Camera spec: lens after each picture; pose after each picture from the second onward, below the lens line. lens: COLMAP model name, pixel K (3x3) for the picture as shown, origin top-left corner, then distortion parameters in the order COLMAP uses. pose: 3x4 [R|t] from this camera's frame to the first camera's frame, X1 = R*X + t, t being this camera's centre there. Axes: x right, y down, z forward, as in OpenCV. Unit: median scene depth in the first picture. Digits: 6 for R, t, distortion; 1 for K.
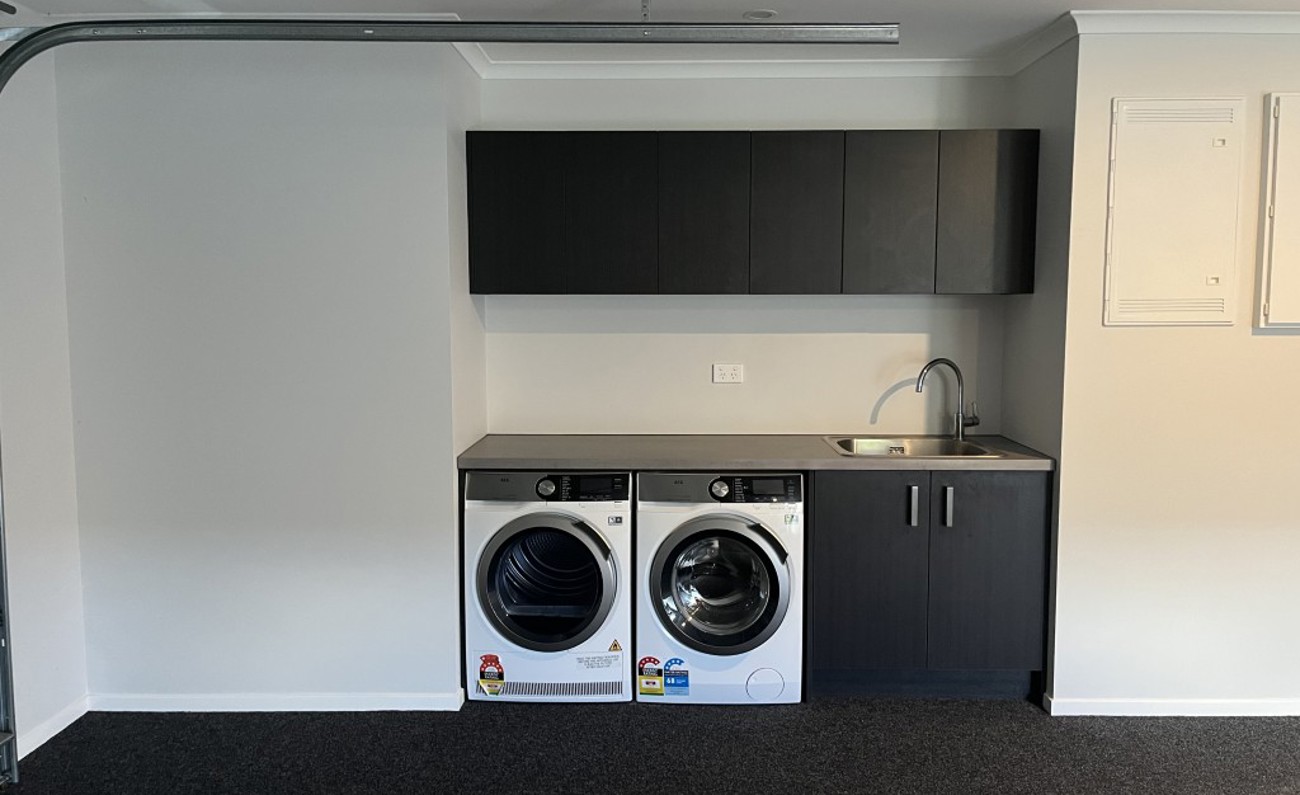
lens RADIAL K [[984.5, 0, 646.9], [0, 984.5, 418.9], [0, 0, 1]] dist [0.119972, -0.164189]
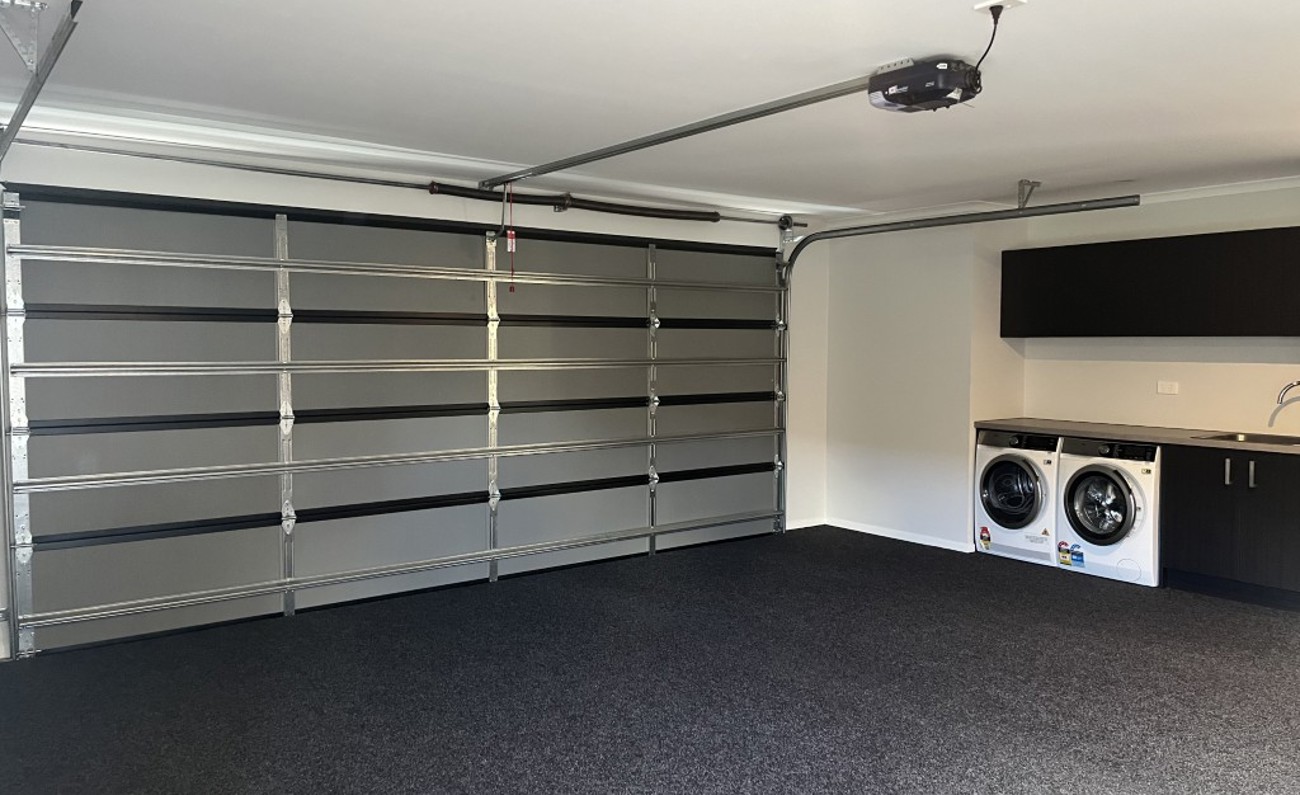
lens RADIAL K [[981.8, 0, 654.5], [0, 981.8, 400.0], [0, 0, 1]] dist [0.062578, -0.081409]
pose [[0.616053, 0.047140, -0.786293, 0.936378], [-0.093296, 0.995548, -0.013411, 0.080177], [0.782160, 0.081620, 0.617709, -0.690510]]
